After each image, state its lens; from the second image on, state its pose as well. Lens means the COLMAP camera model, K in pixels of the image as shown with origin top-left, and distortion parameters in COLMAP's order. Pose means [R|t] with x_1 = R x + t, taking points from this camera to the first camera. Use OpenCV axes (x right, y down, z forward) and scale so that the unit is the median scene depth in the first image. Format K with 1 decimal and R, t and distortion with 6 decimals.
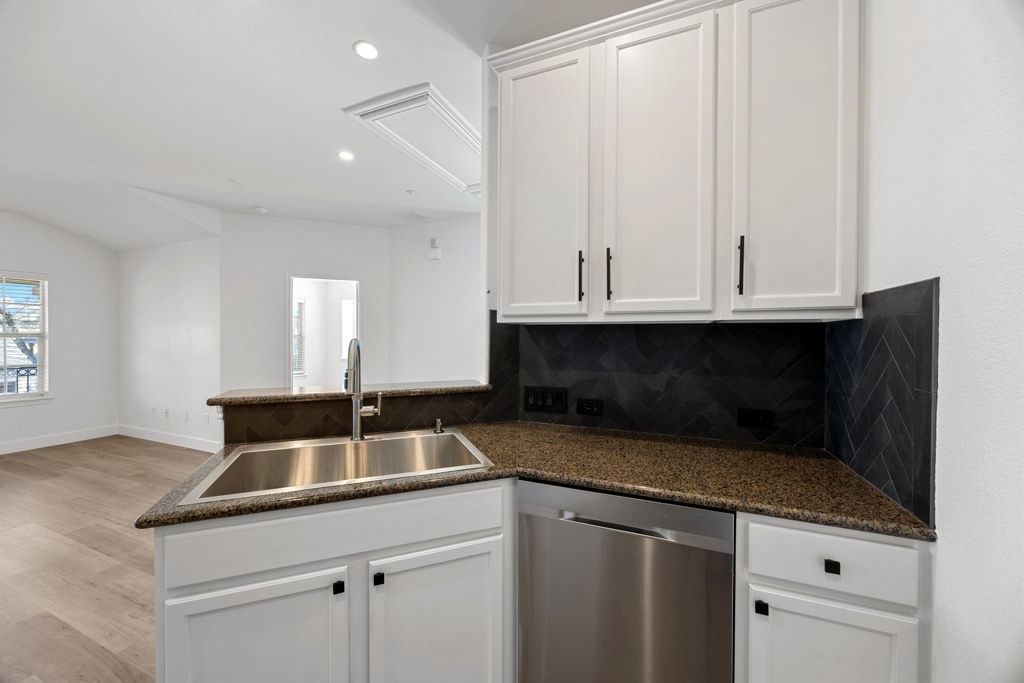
lens RADIAL K [[386.9, 0, 509.6], [0, 386.9, 340.1], [0, 0, 1]] dist [-0.007166, 0.000259]
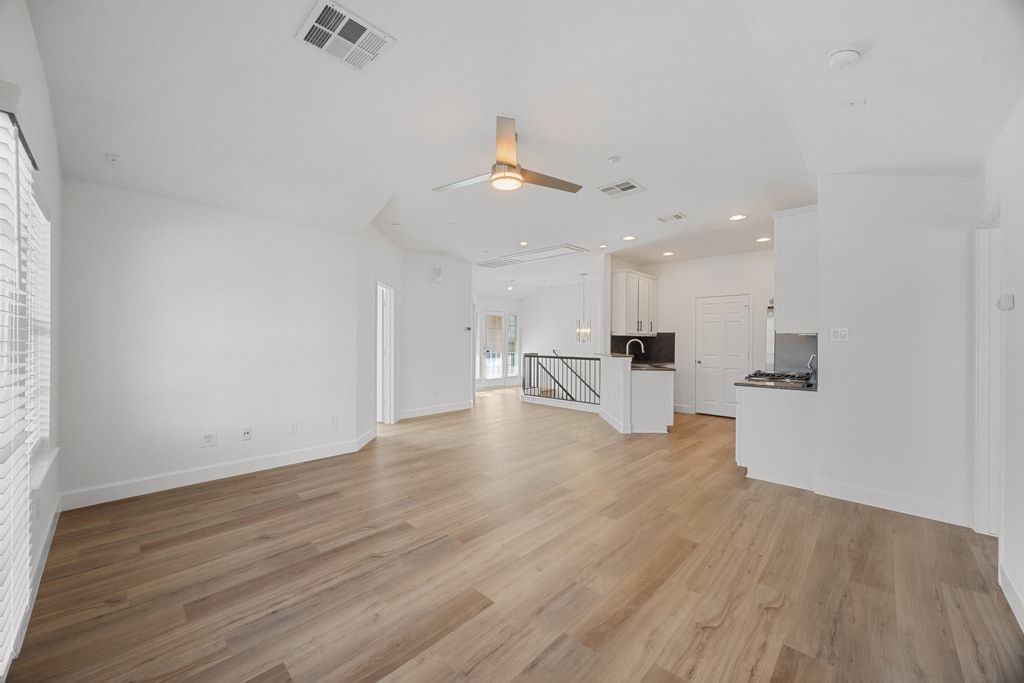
lens RADIAL K [[384.2, 0, 509.6], [0, 384.2, 340.9], [0, 0, 1]] dist [0.000351, 0.000074]
pose [[0.356817, -0.000771, 0.934174, -4.250175], [-0.001235, 0.999998, 0.001297, 0.009684], [-0.934174, -0.001617, 0.356815, 0.720201]]
